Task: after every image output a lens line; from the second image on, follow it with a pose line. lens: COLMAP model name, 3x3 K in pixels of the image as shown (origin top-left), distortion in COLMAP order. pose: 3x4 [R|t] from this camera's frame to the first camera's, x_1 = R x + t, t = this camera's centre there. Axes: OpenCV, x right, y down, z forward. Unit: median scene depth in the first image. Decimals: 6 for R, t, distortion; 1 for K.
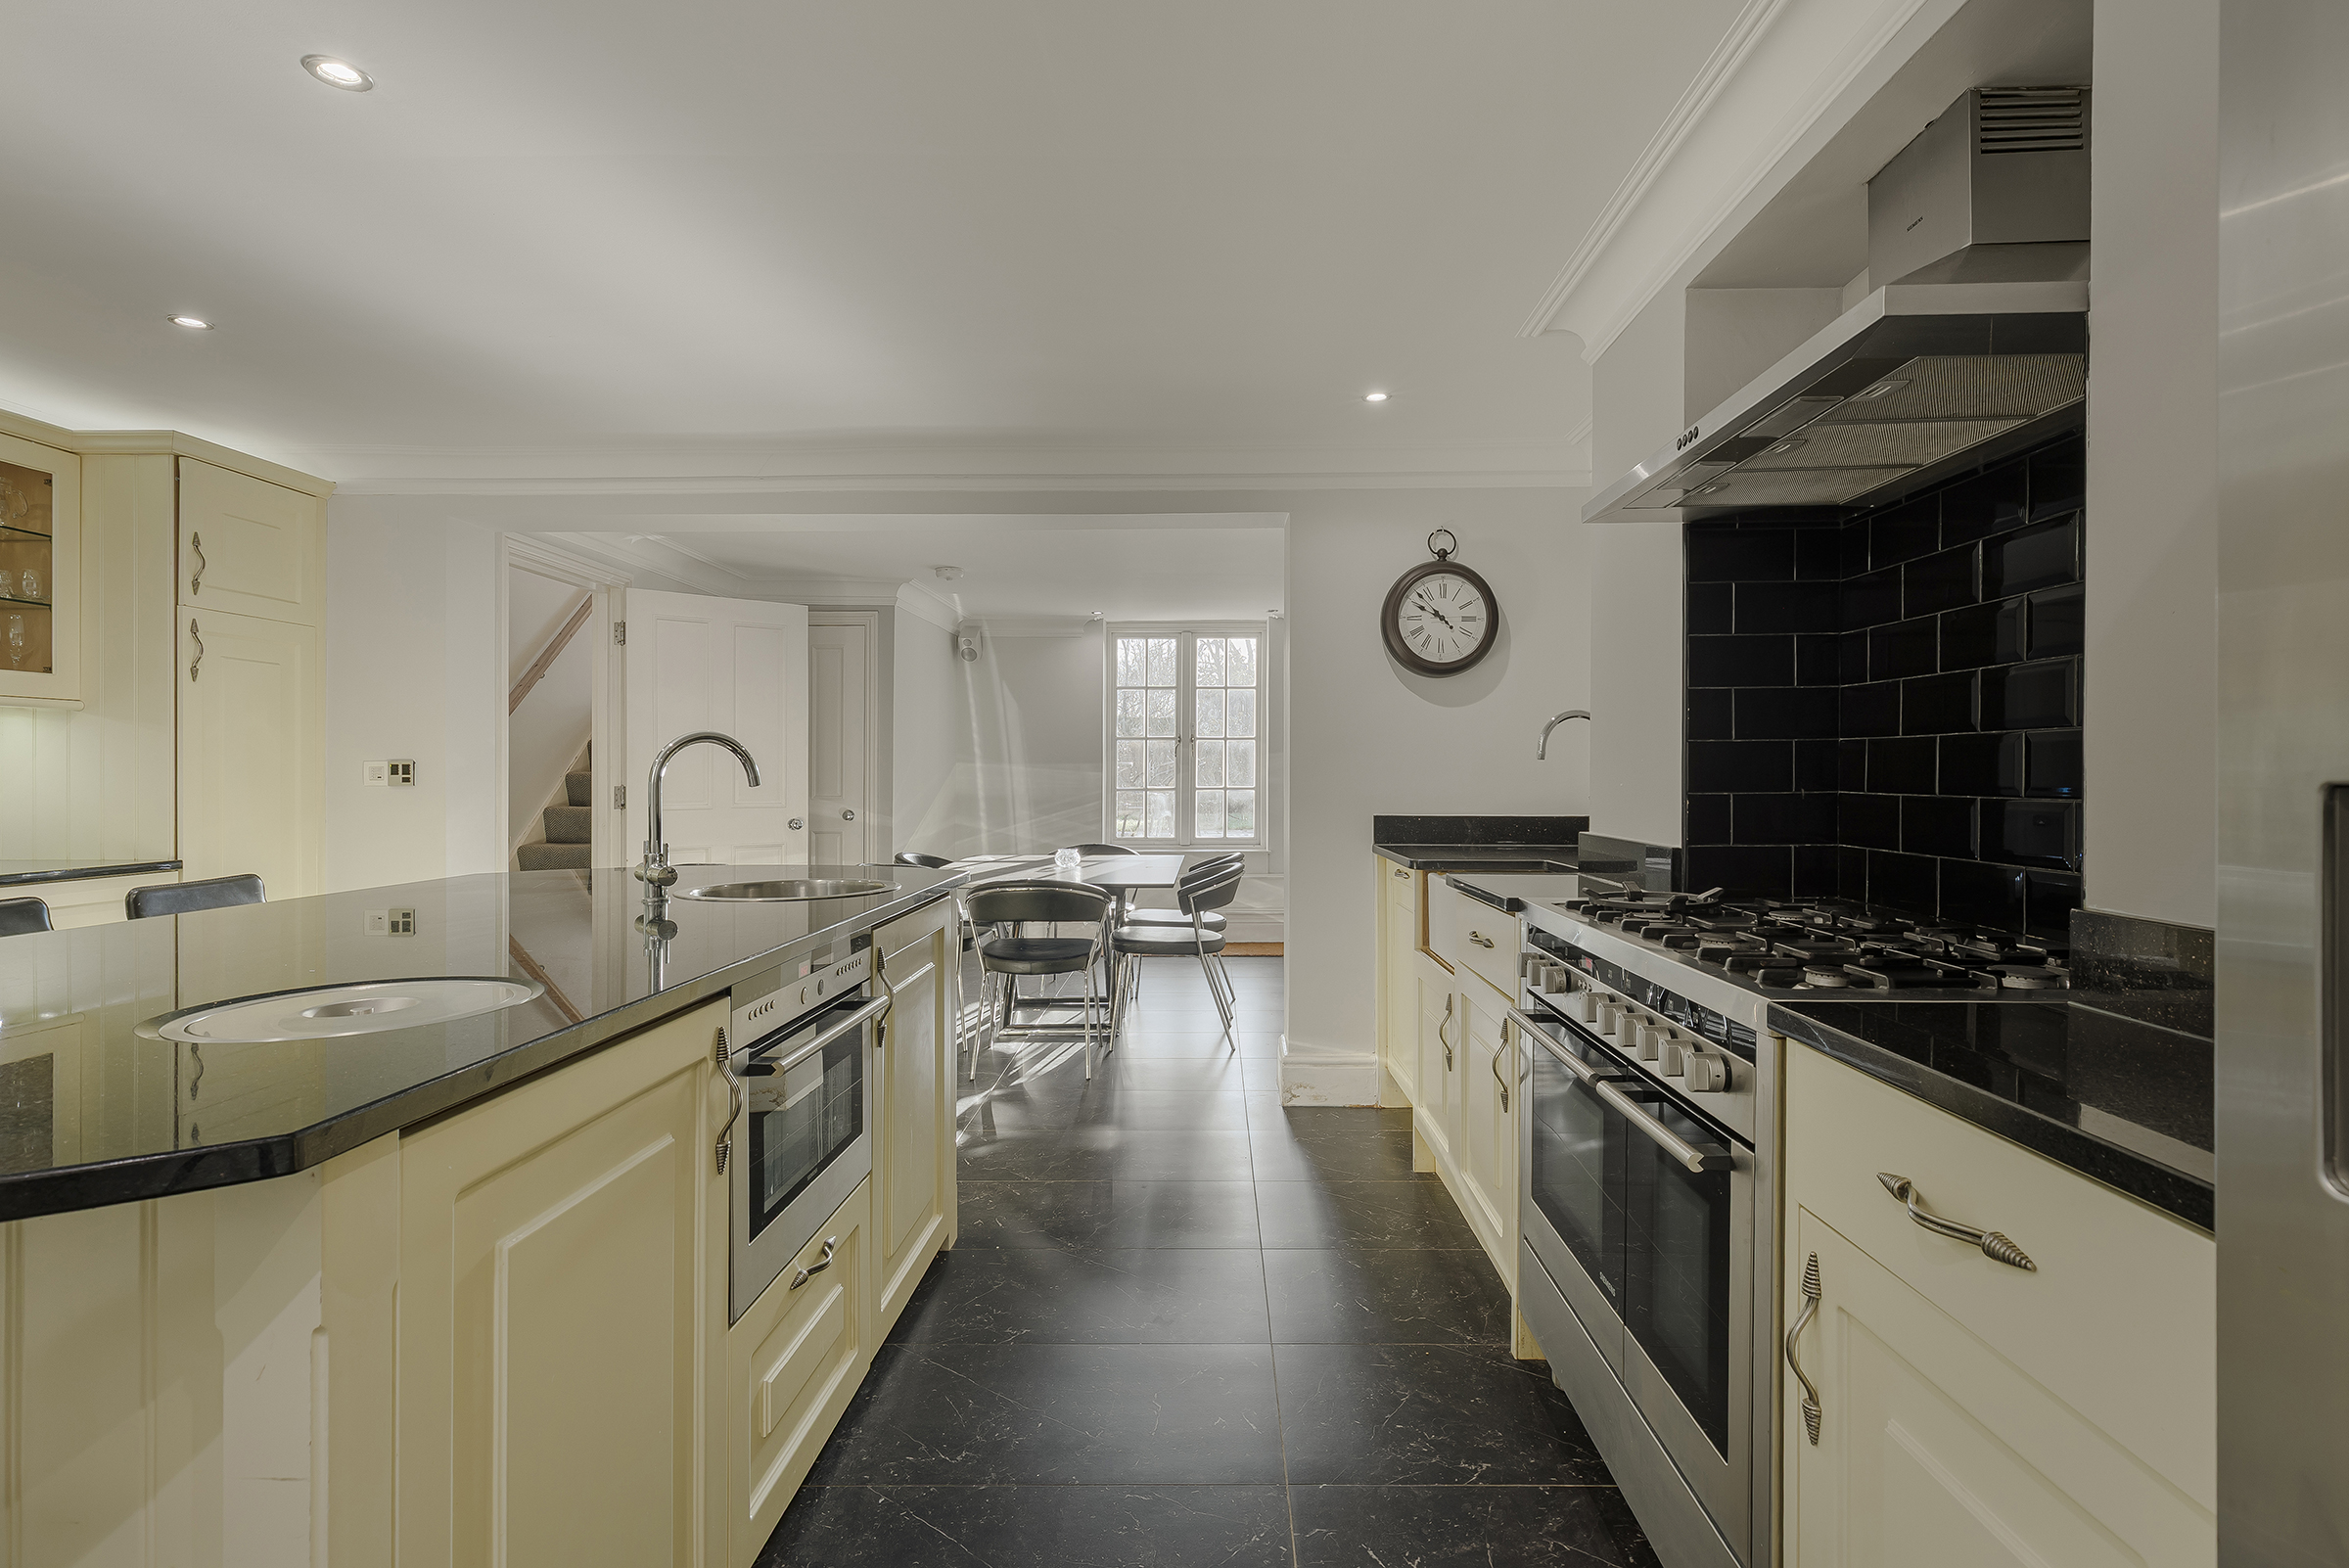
lens RADIAL K [[1125.5, 0, 1174.3], [0, 1125.5, 784.1], [0, 0, 1]] dist [0.001030, 0.000107]
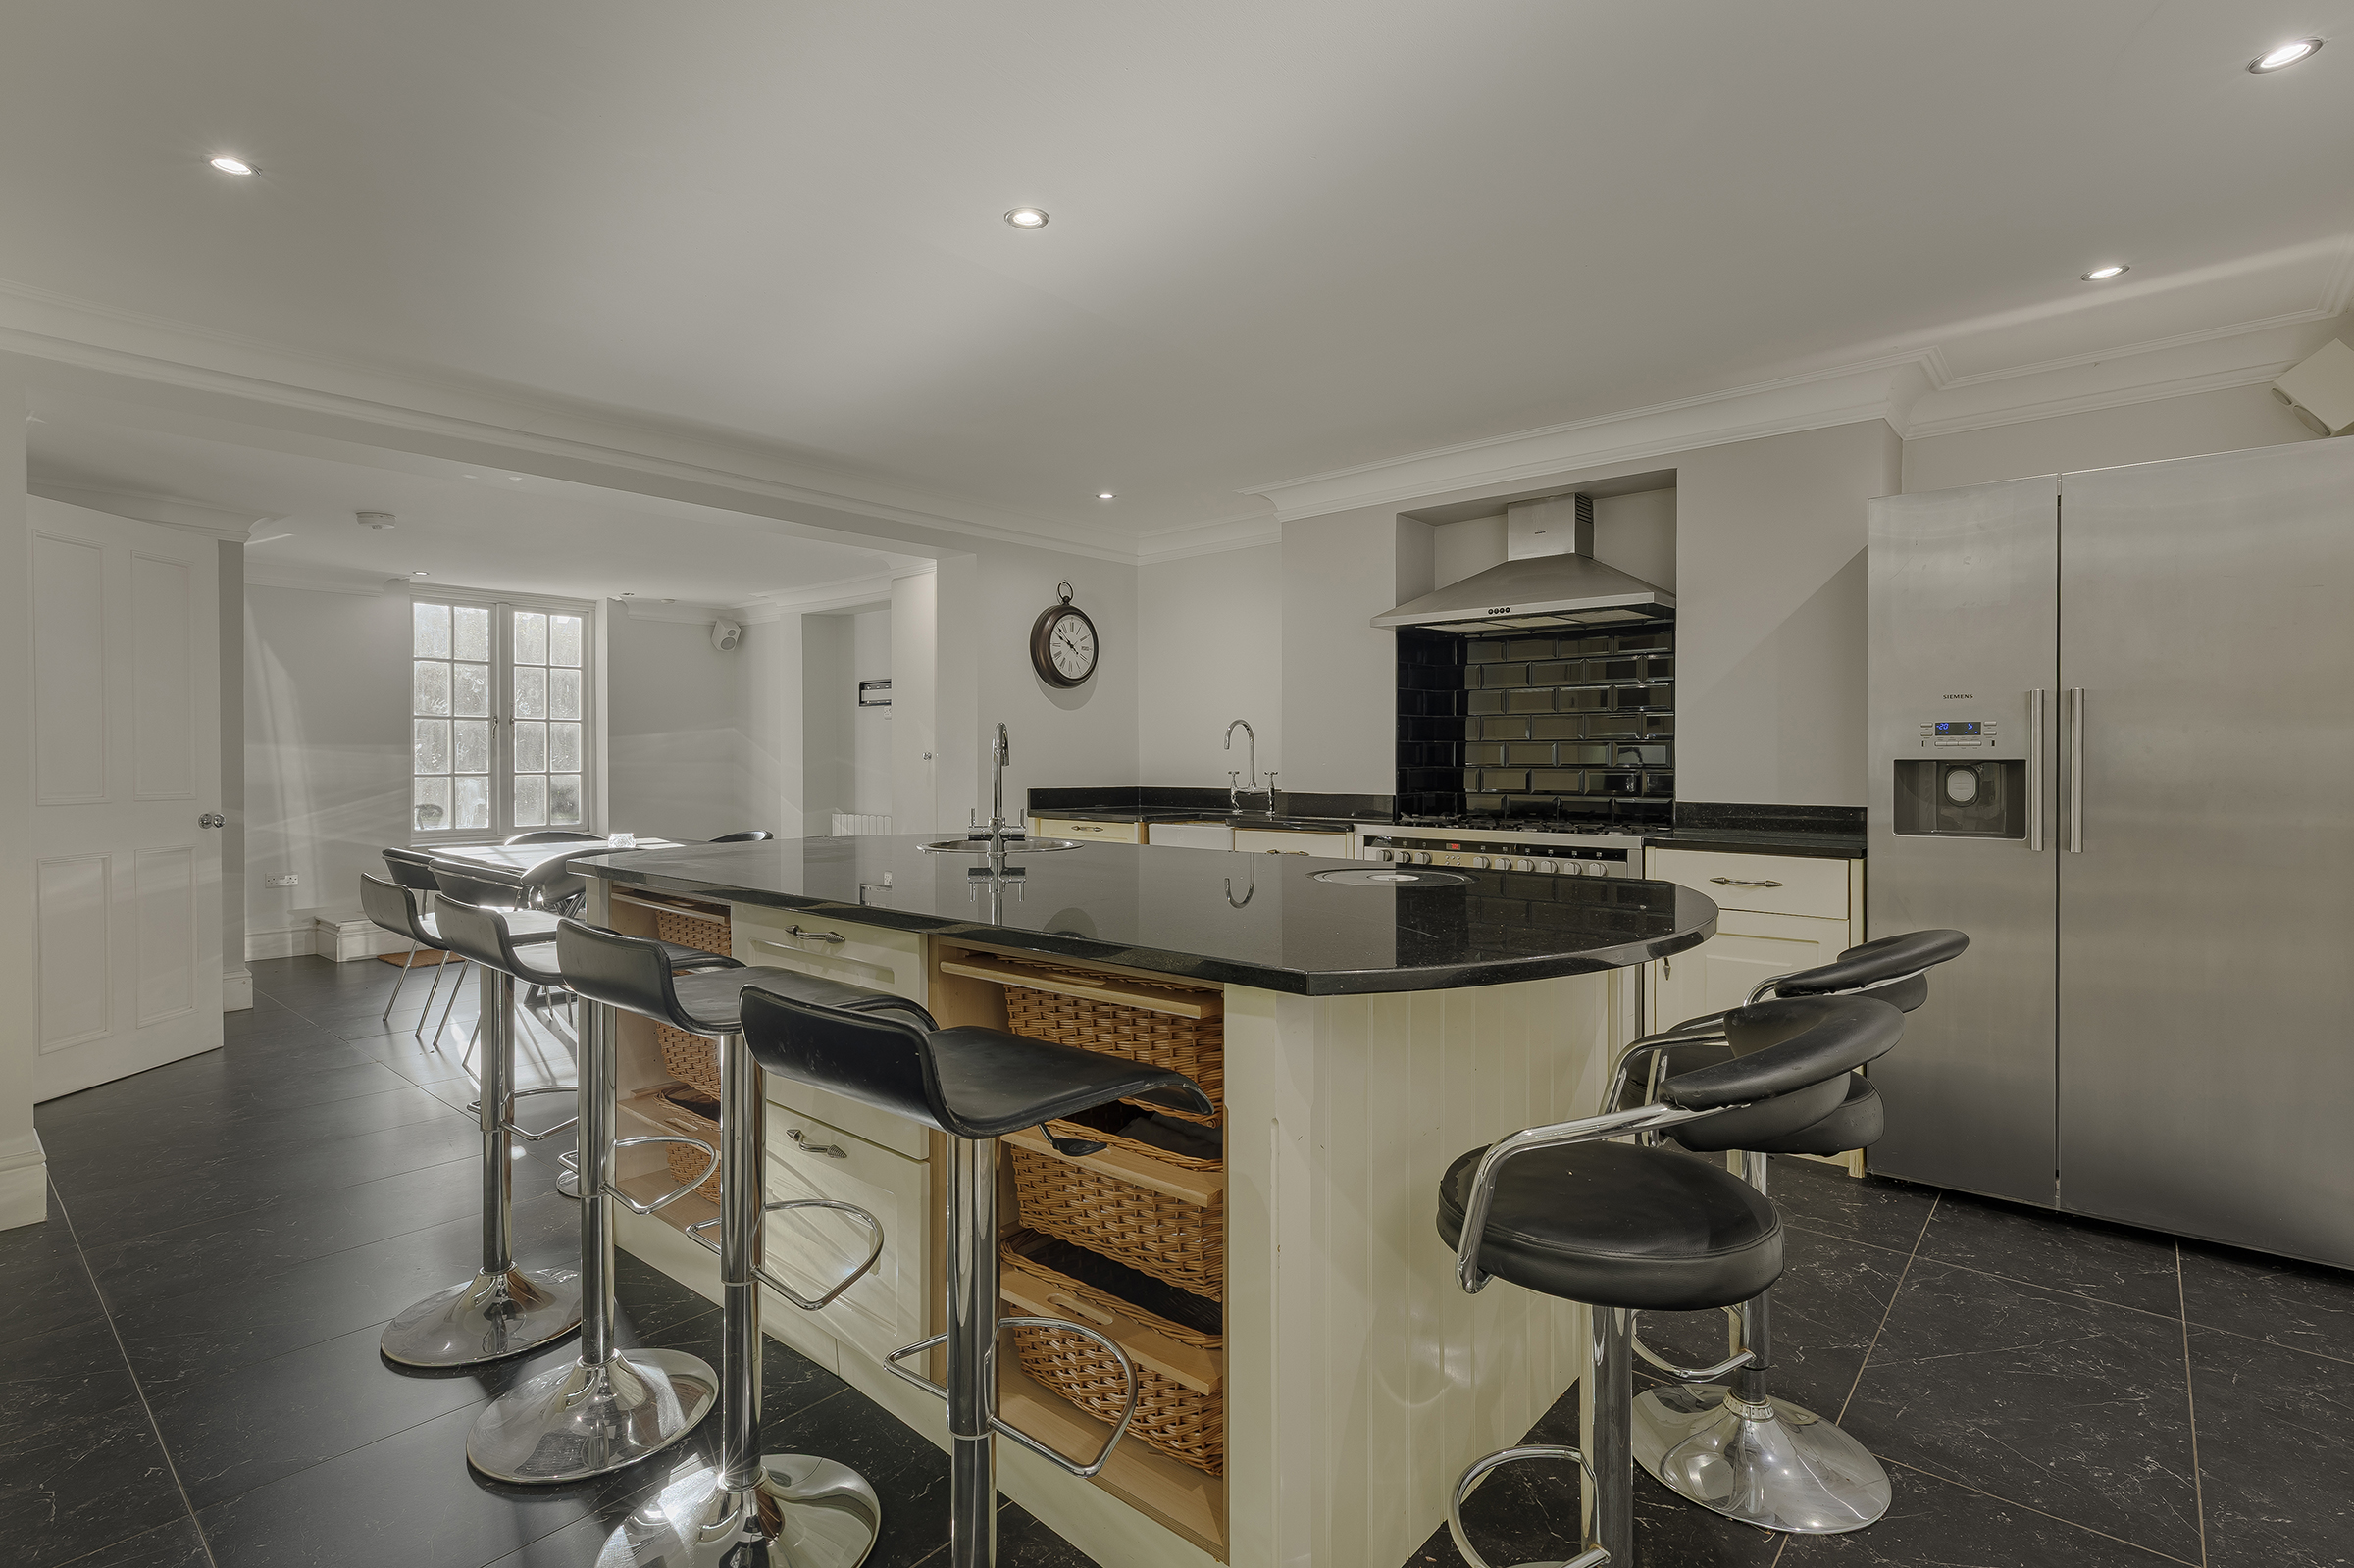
lens RADIAL K [[1080.3, 0, 1171.7], [0, 1080.3, 767.4], [0, 0, 1]] dist [0.001556, 0.000078]
pose [[0.664036, -0.002630, 0.747696, -0.287695], [0.003918, 0.999992, 0.000038, 0.001171], [-0.747690, 0.002905, 0.664041, 0.007944]]
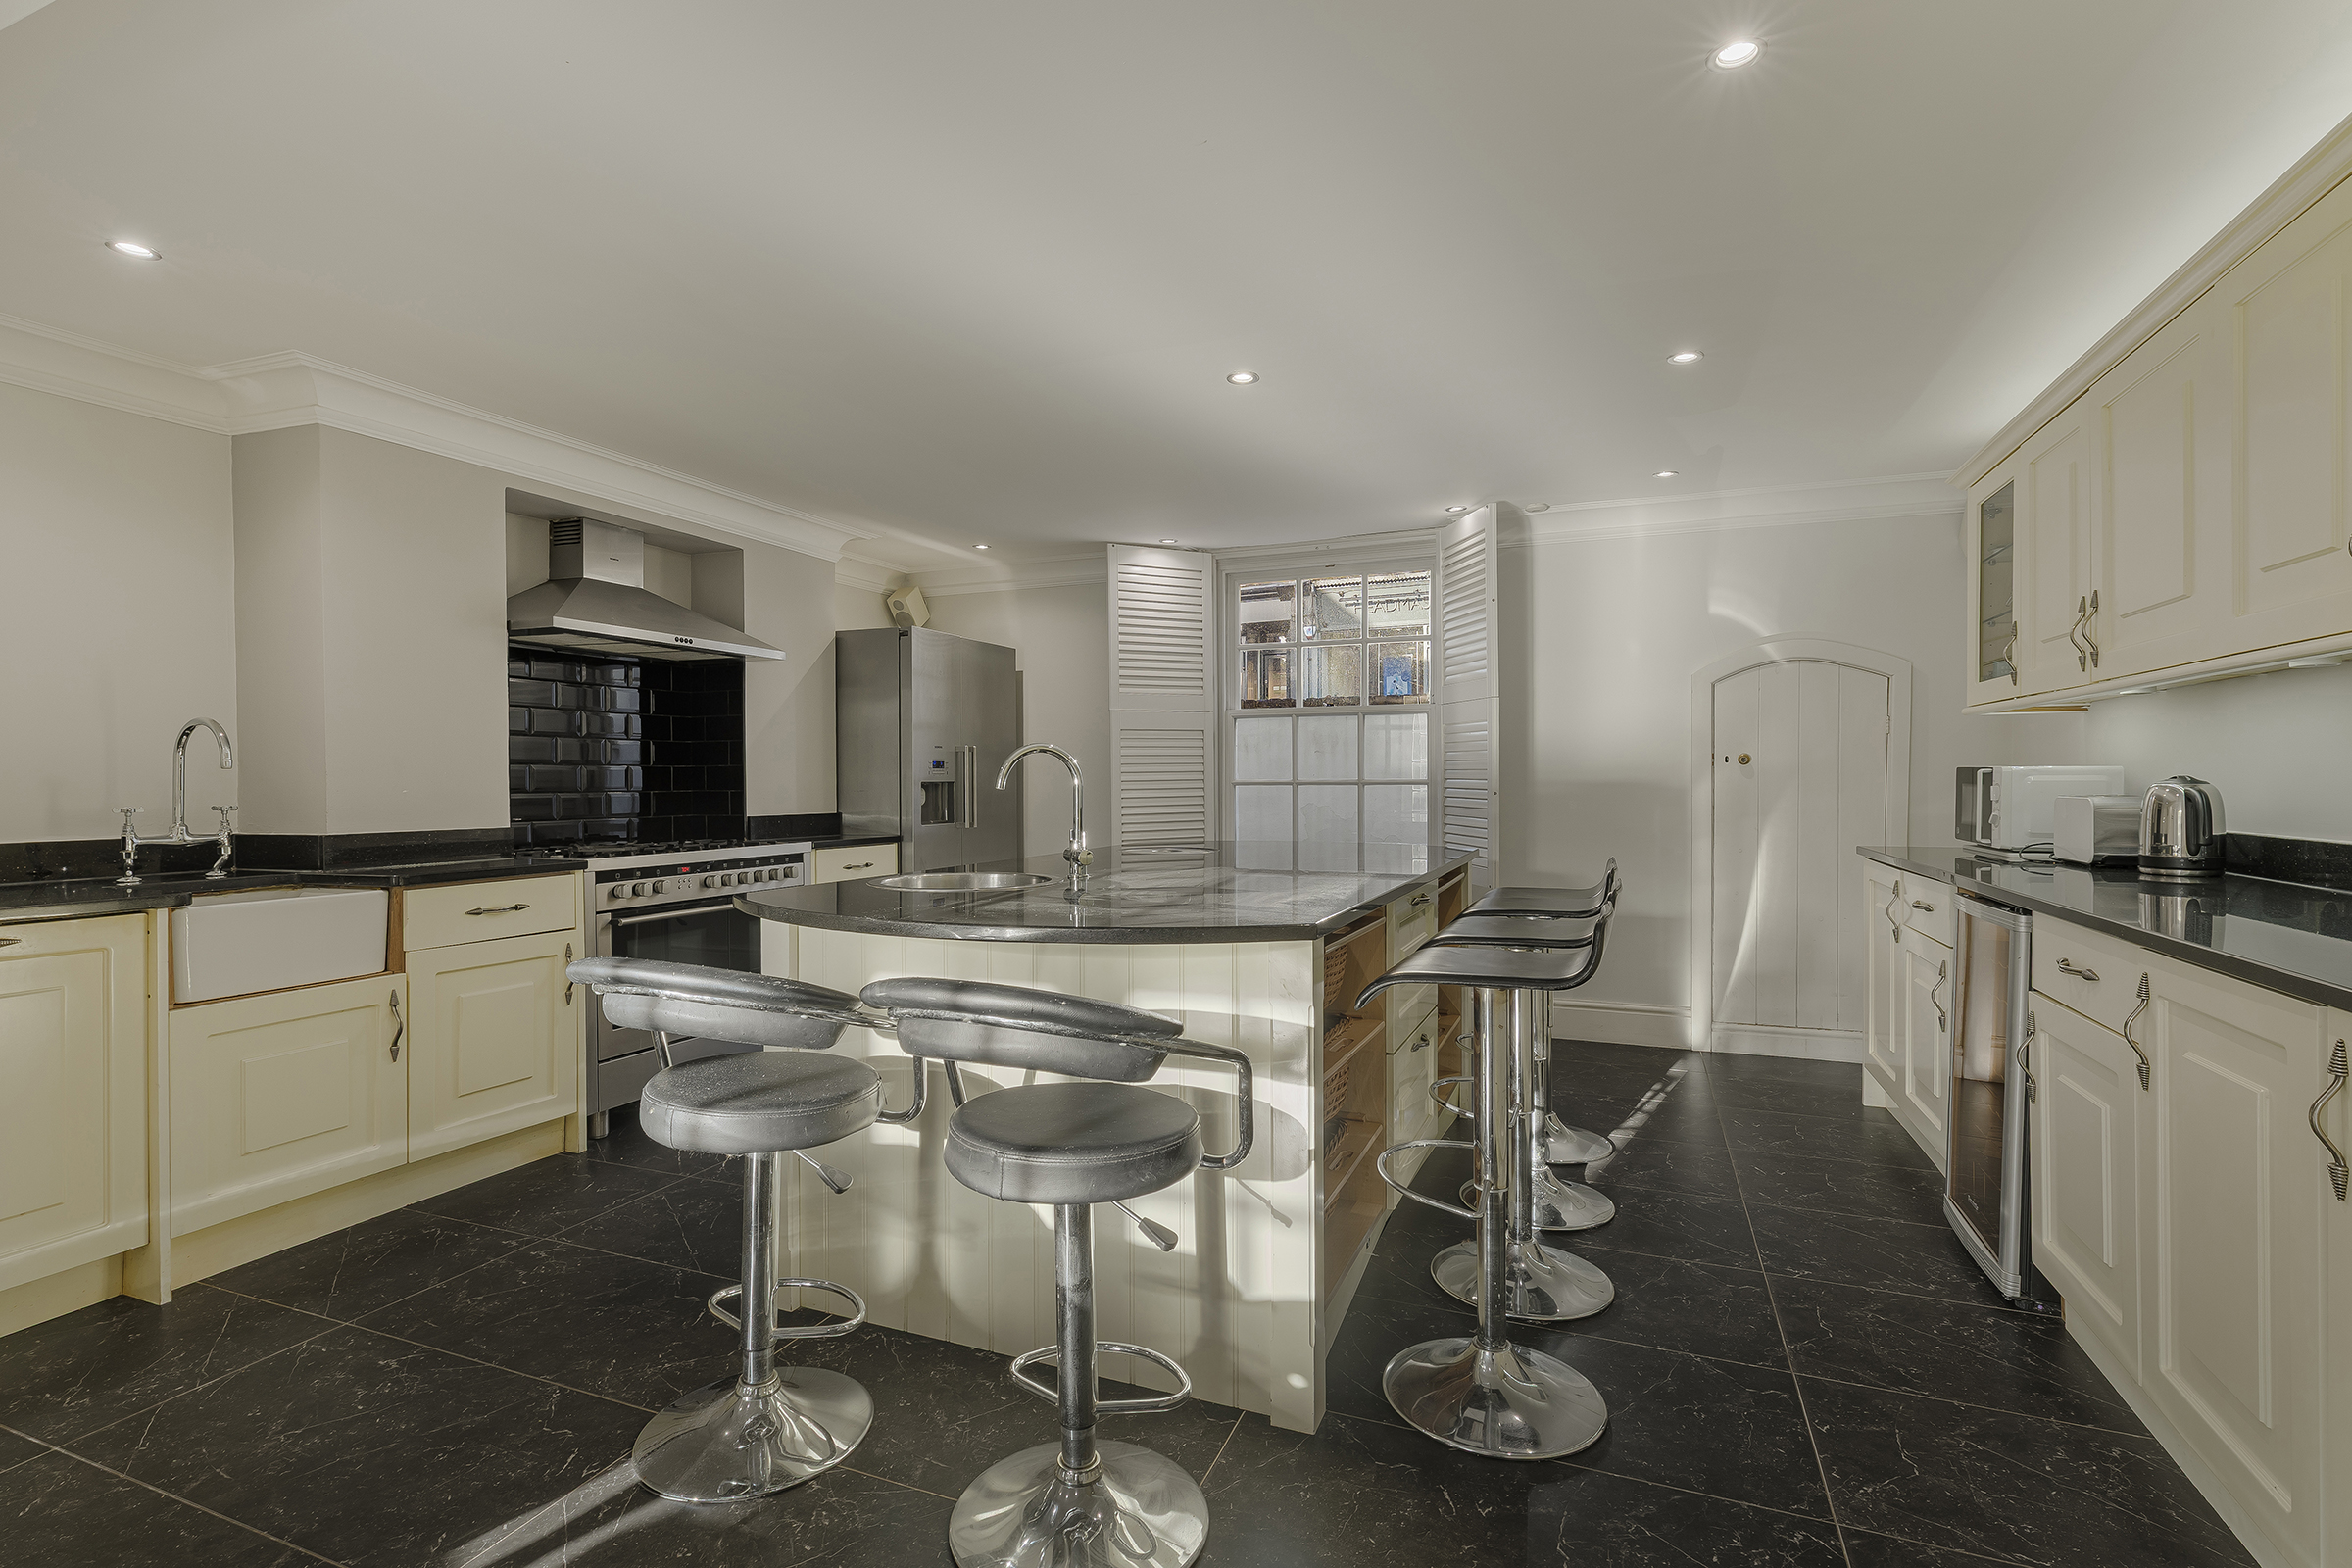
lens RADIAL K [[1079.5, 0, 1179.9], [0, 1079.5, 774.0], [0, 0, 1]] dist [0.001556, 0.000078]
pose [[-0.907918, 0.007639, 0.419079, -0.256876], [0.009099, 0.999958, 0.001485, -0.003761], [-0.419050, 0.005161, -0.907949, 0.478528]]
